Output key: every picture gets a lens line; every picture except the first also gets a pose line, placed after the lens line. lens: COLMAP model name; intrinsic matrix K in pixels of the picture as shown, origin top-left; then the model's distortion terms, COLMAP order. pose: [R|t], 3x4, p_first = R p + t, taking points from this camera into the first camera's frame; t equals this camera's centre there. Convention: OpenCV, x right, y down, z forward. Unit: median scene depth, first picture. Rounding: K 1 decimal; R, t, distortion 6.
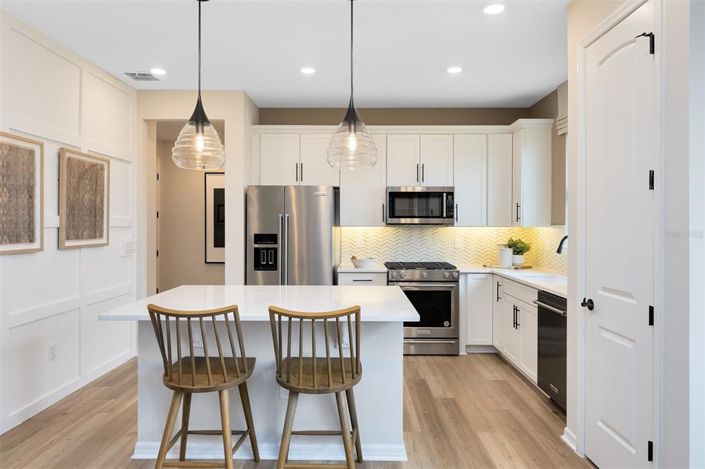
lens RADIAL K [[464.9, 0, 352.5], [0, 464.9, 234.5], [0, 0, 1]] dist [0.002881, 0.001152]
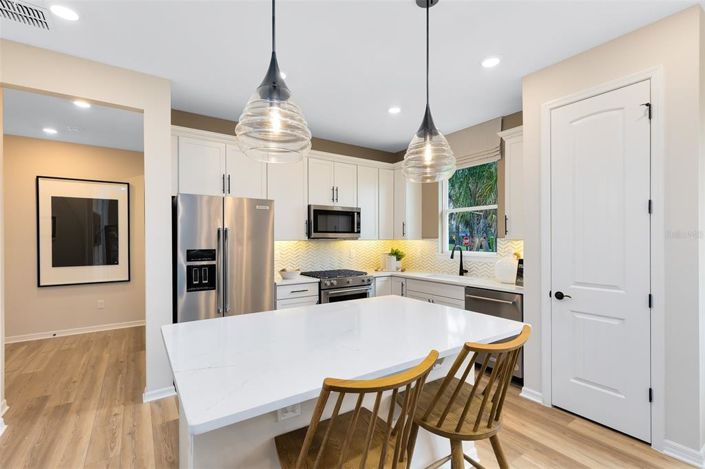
lens RADIAL K [[320.9, 0, 350.4], [0, 320.9, 241.4], [0, 0, 1]] dist [-0.000933, 0.000007]
pose [[0.805832, -0.007765, 0.592094, -0.308967], [0.015181, 0.999856, -0.007547, -0.007610], [-0.591950, 0.015070, 0.805834, 0.330221]]
